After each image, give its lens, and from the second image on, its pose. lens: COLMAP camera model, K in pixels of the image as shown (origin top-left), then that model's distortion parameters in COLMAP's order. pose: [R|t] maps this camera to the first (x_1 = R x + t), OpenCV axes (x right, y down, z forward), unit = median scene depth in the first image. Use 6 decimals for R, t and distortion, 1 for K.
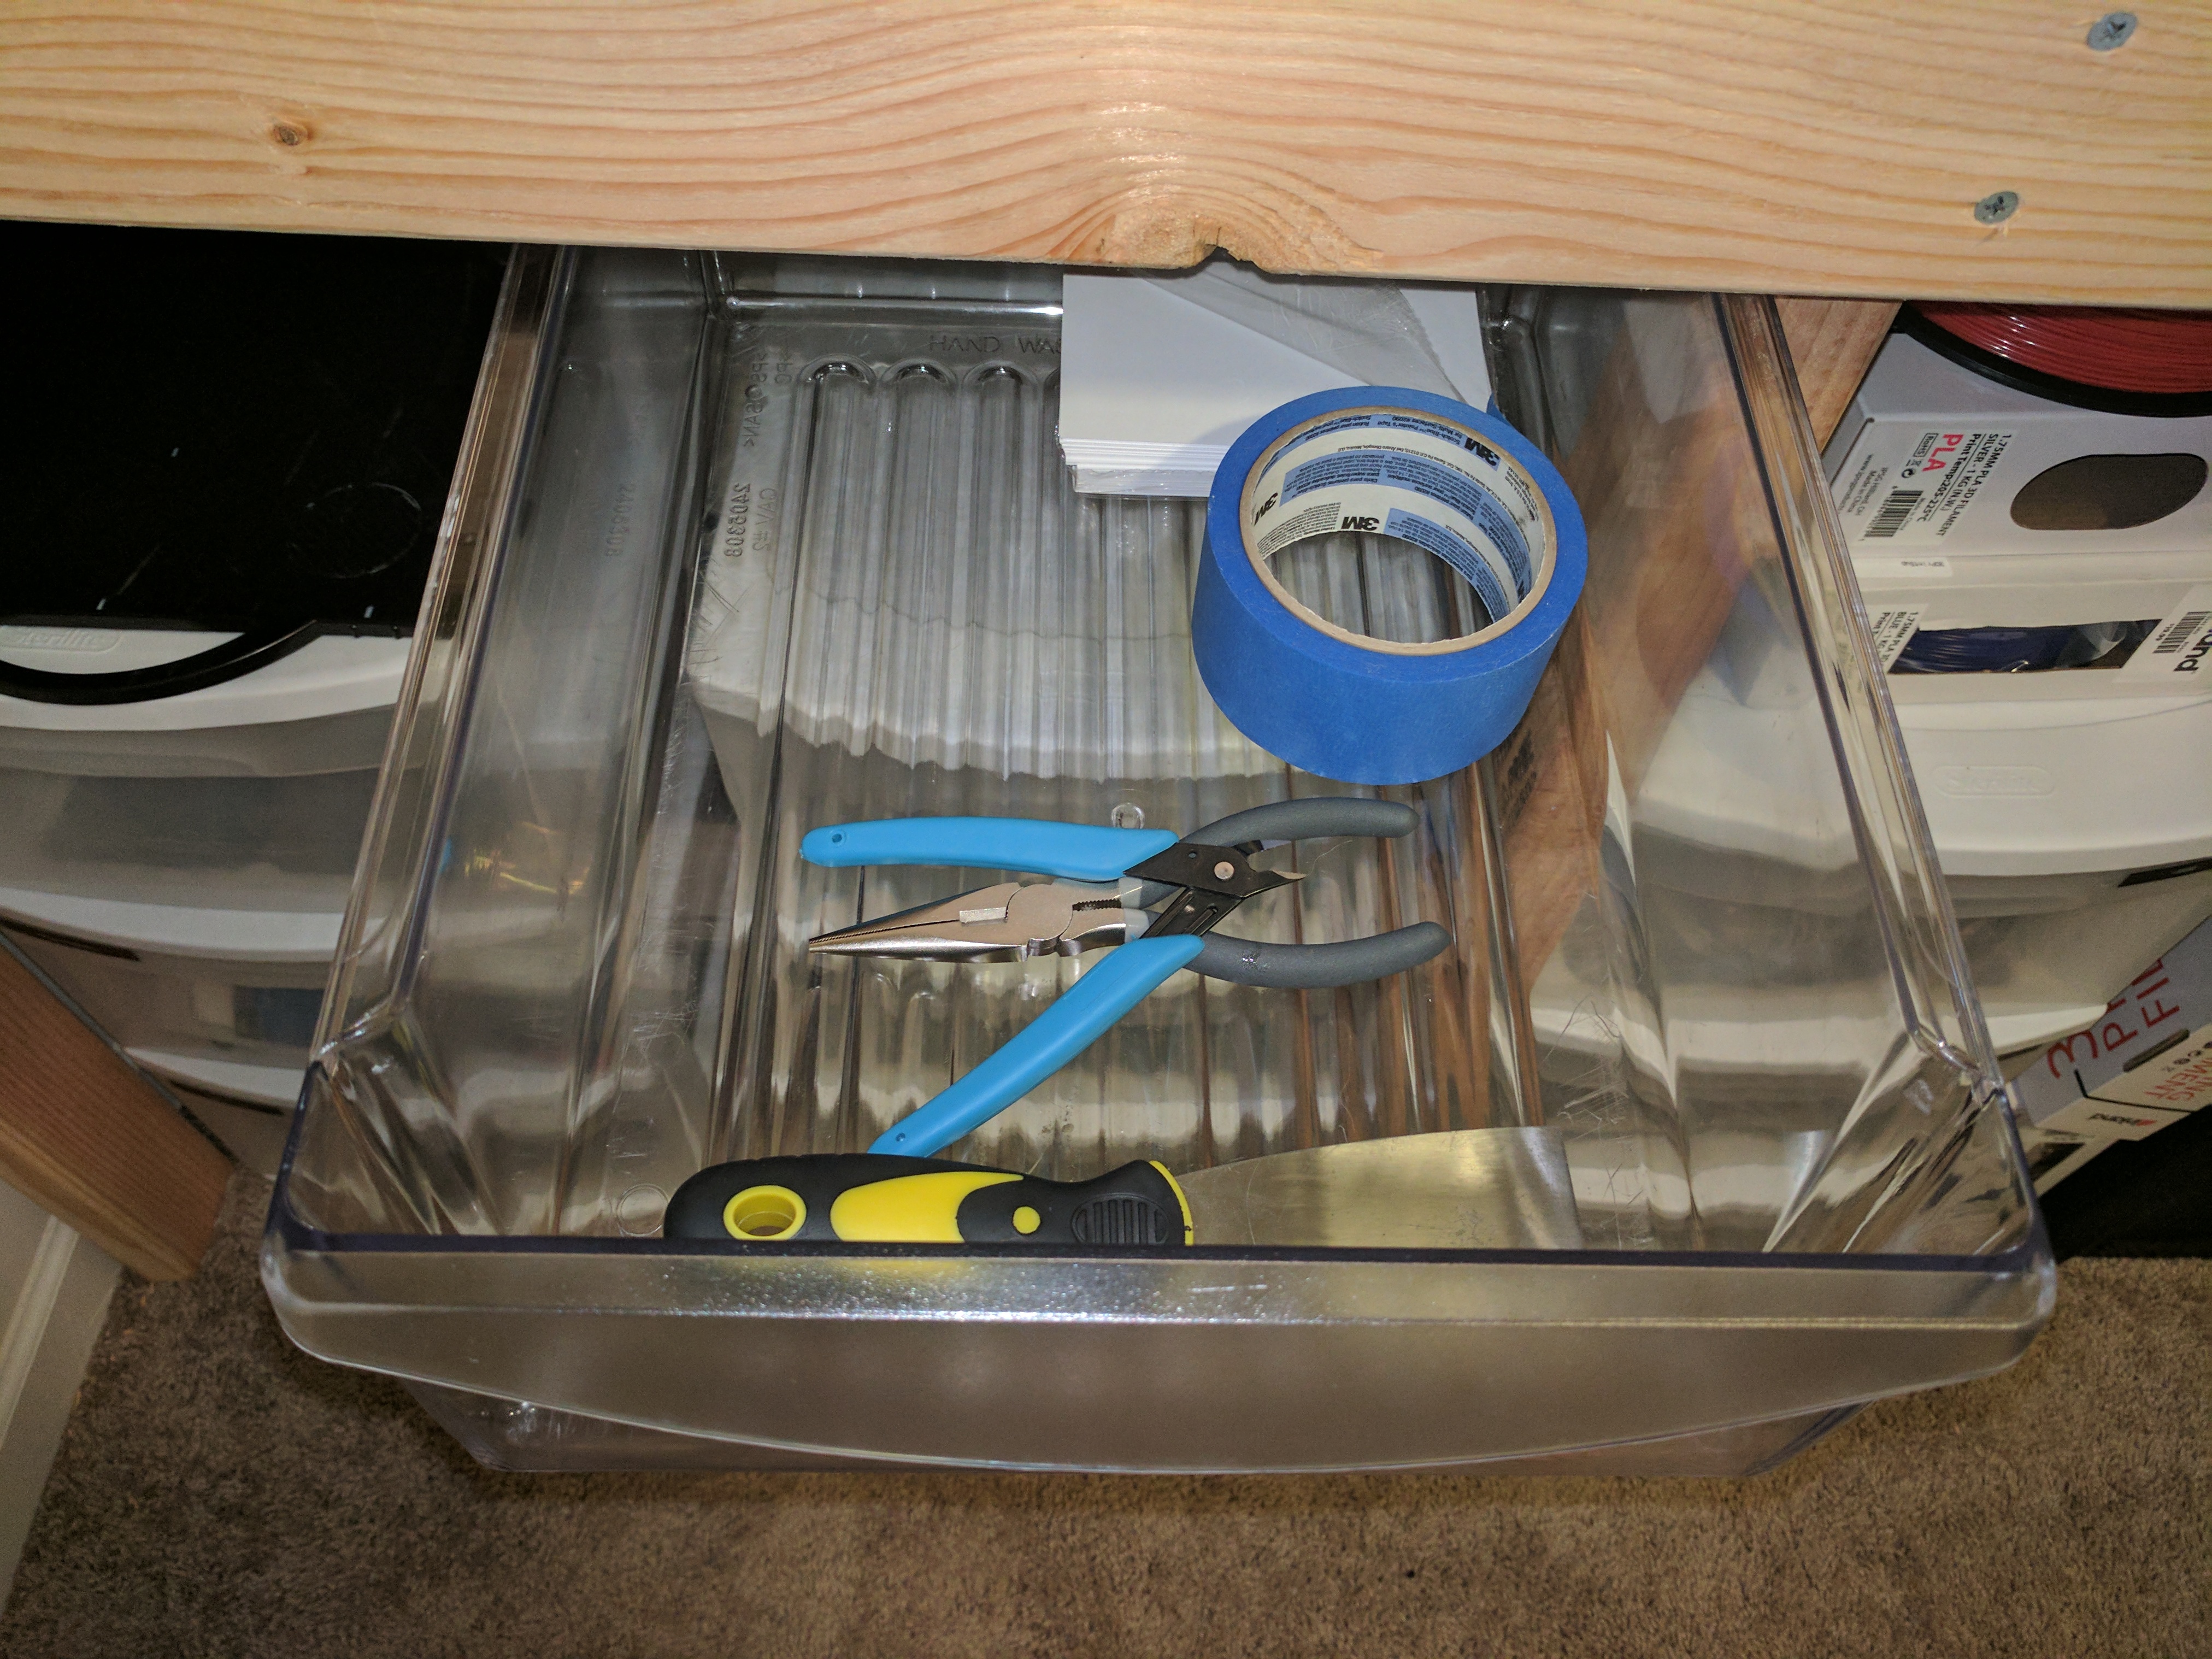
lens RADIAL K [[1681.9, 0, 1111.8], [0, 1681.9, 837.2], [0, 0, 1]] dist [0.003080, 0.001310]
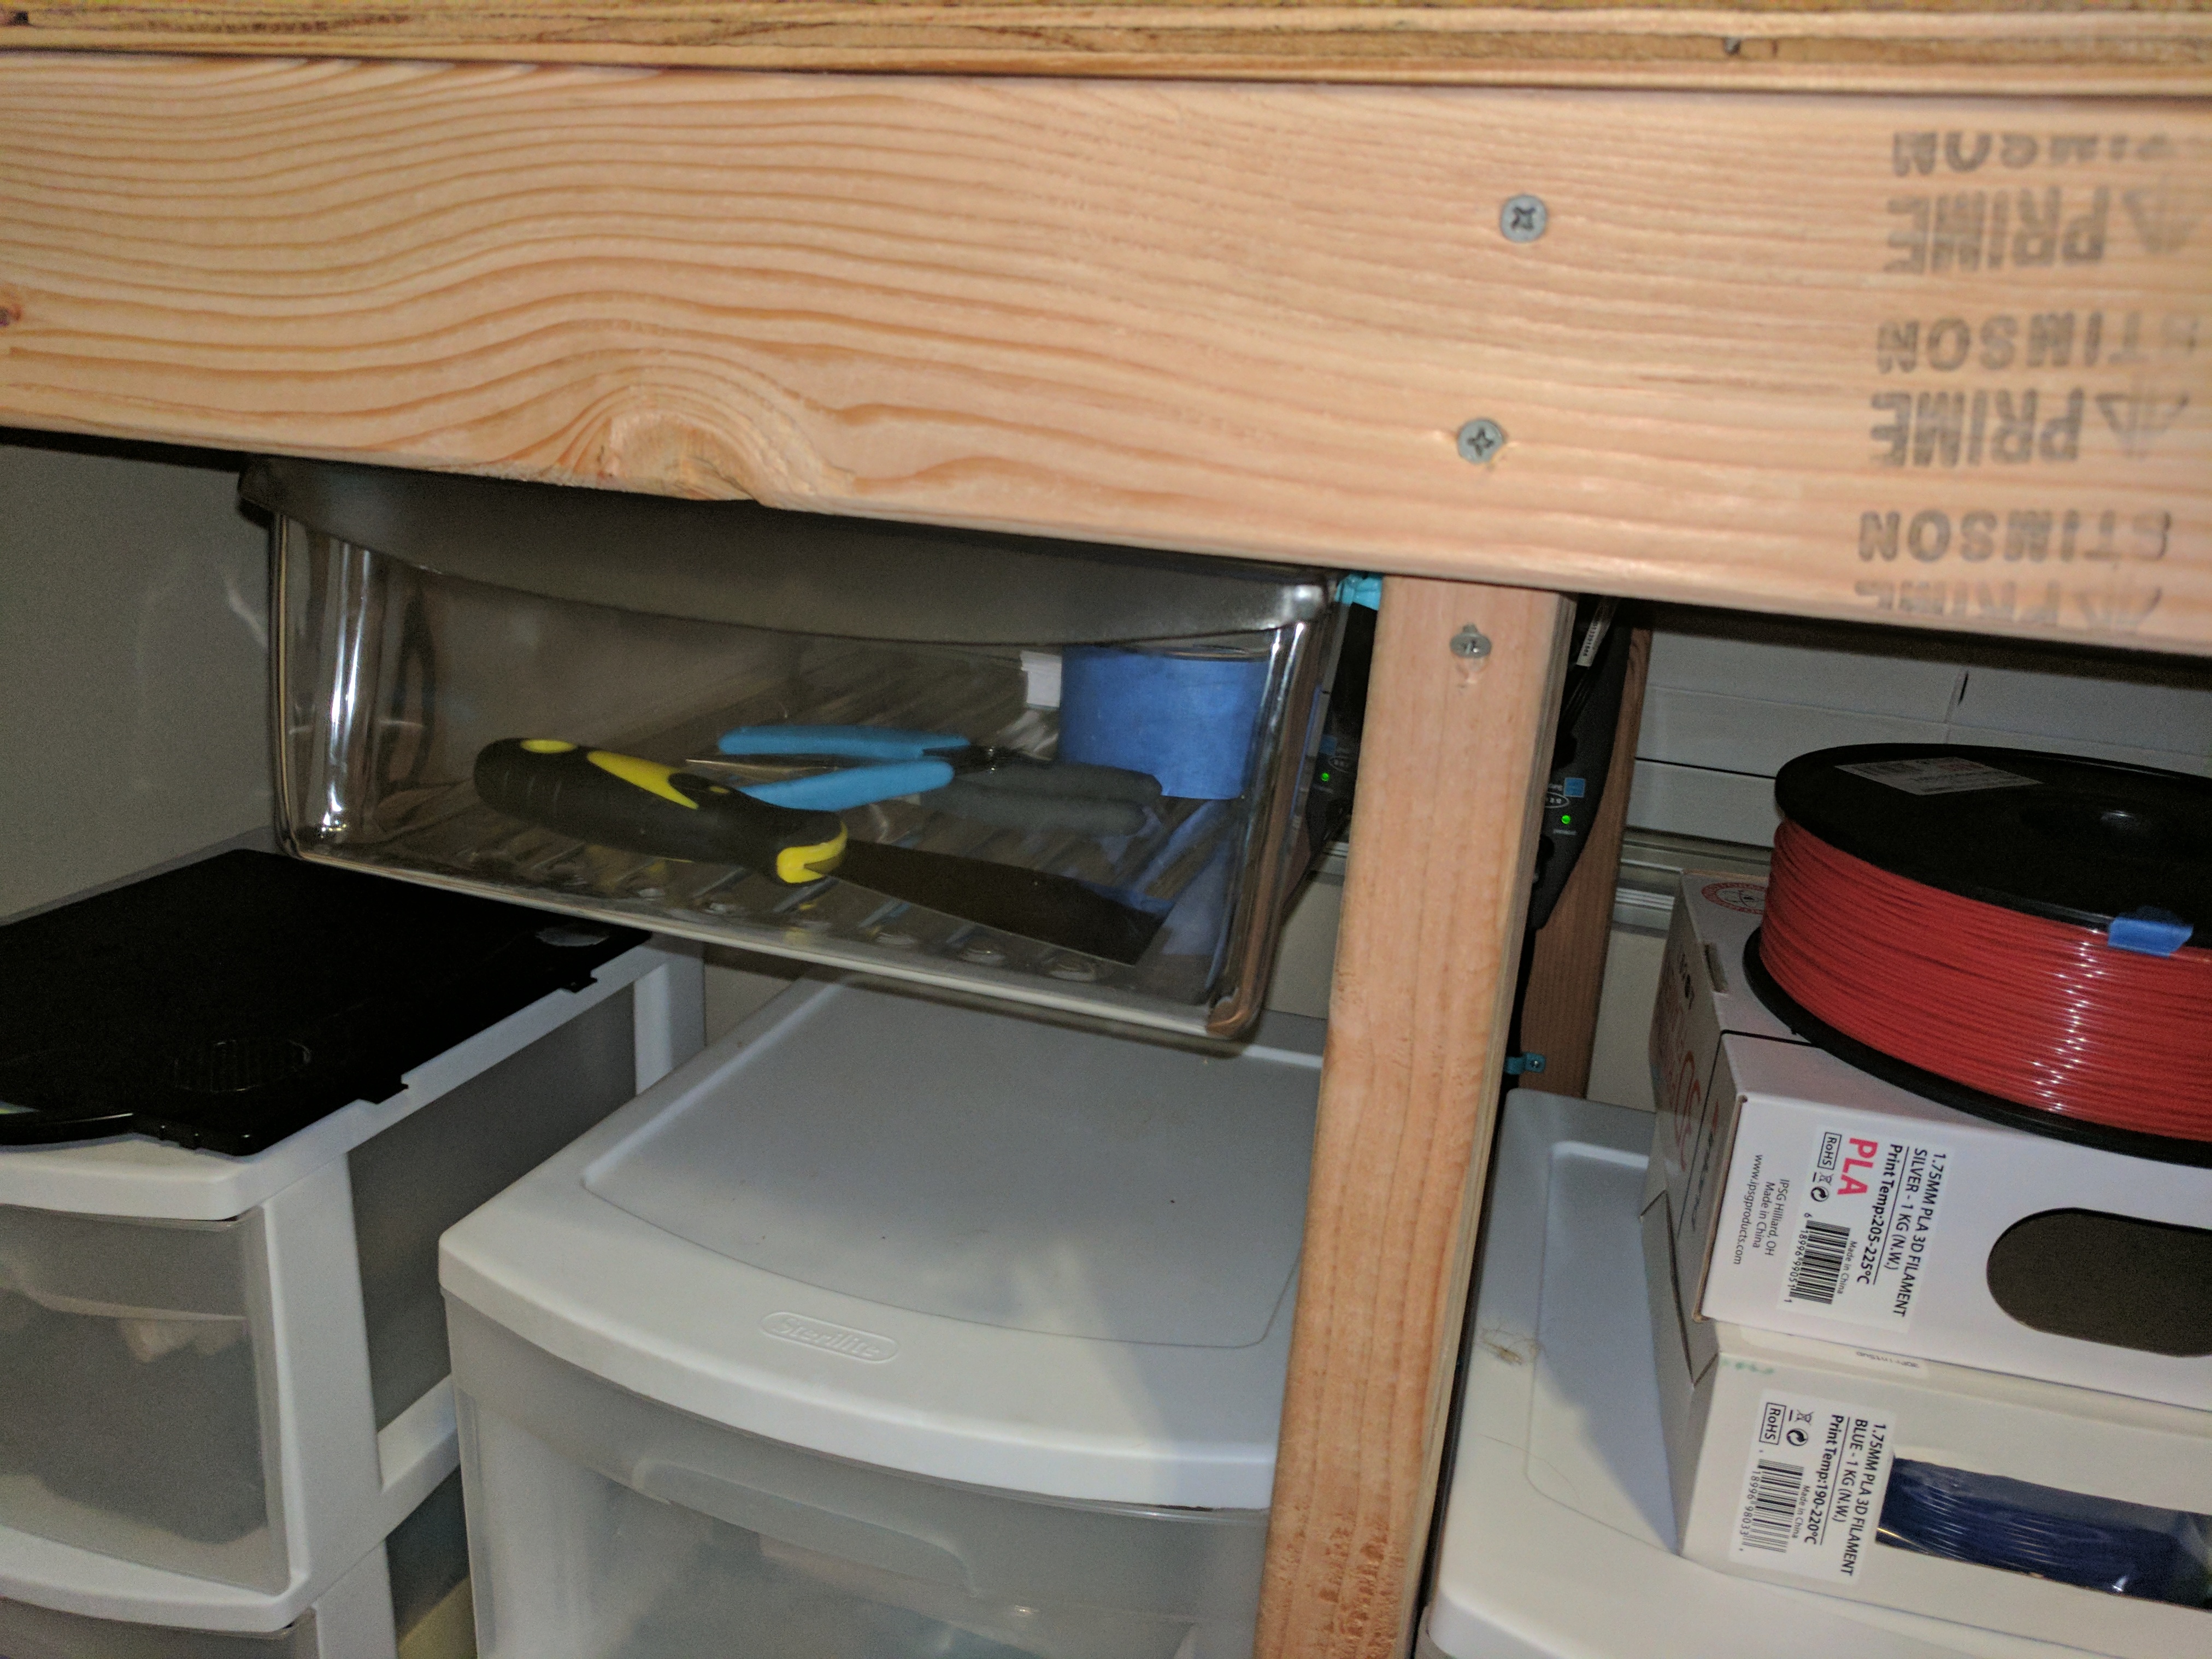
lens RADIAL K [[1681.9, 0, 1099.6], [0, 1681.9, 838.3], [0, 0, 1]] dist [0.003080, 0.001310]
pose [[0.953776, 0.112968, -0.278478, 0.603773], [-0.263366, 0.760522, -0.593502, 0.354355], [0.144742, 0.639410, 0.755119, 0.442857]]
